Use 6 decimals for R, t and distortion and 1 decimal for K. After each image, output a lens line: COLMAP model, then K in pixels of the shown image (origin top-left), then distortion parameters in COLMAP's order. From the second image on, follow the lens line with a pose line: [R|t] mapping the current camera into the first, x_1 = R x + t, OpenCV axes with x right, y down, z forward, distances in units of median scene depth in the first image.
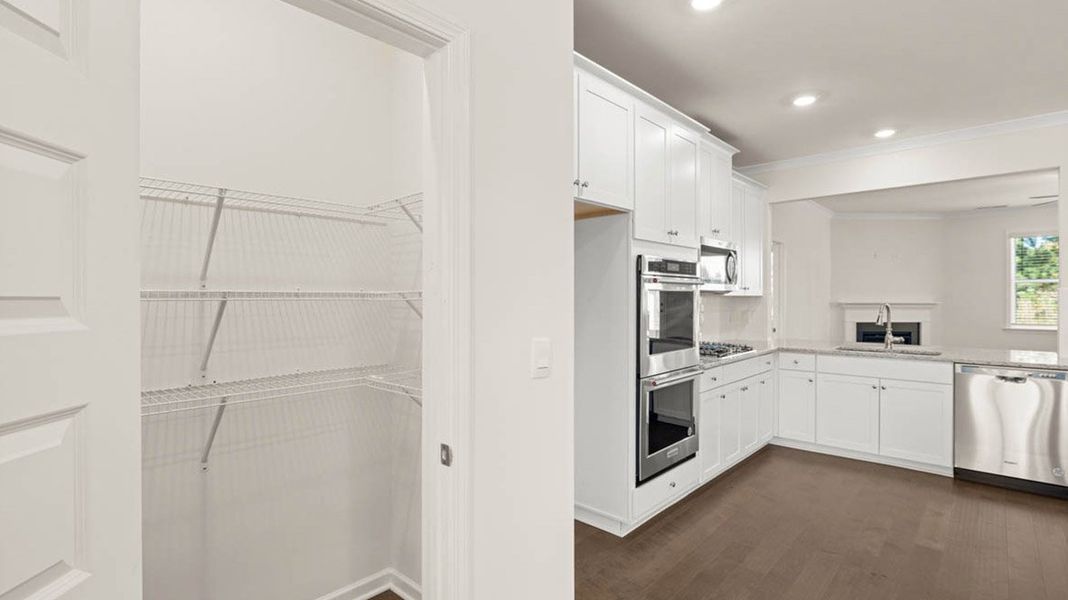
lens RADIAL K [[494.0, 0, 531.8], [0, 494.0, 298.9], [0, 0, 1]] dist [-0.008575, 0.000131]
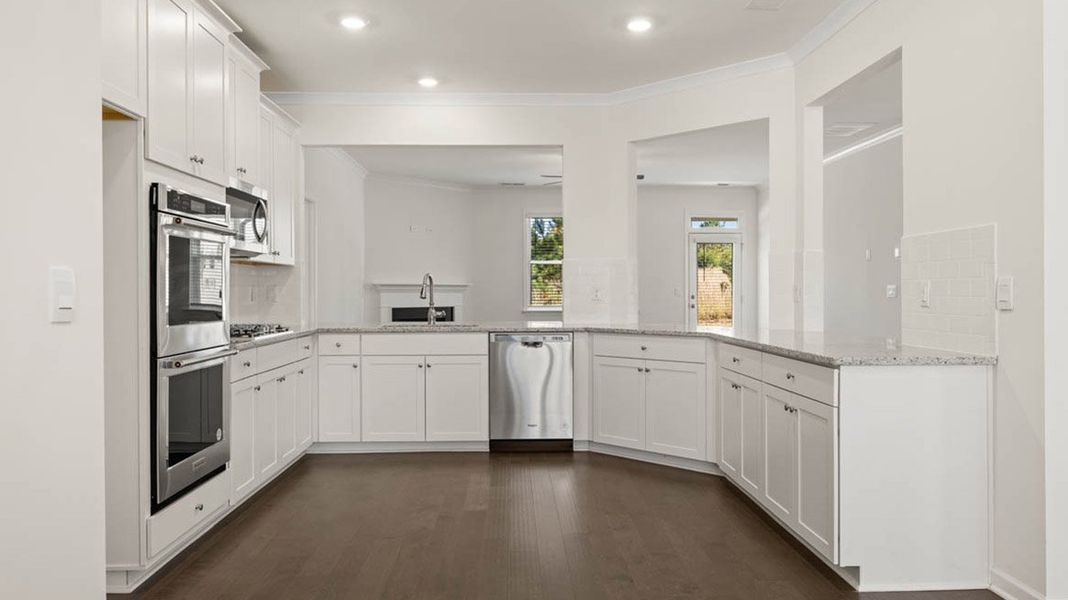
lens RADIAL K [[762.8, 0, 534.2], [0, 762.8, 299.3], [0, 0, 1]] dist [-0.003495, -0.000150]
pose [[0.703476, -0.001018, 0.710719, -0.137274], [0.004585, 0.999985, -0.003105, 0.065562], [-0.710705, 0.005443, 0.703469, -0.114152]]
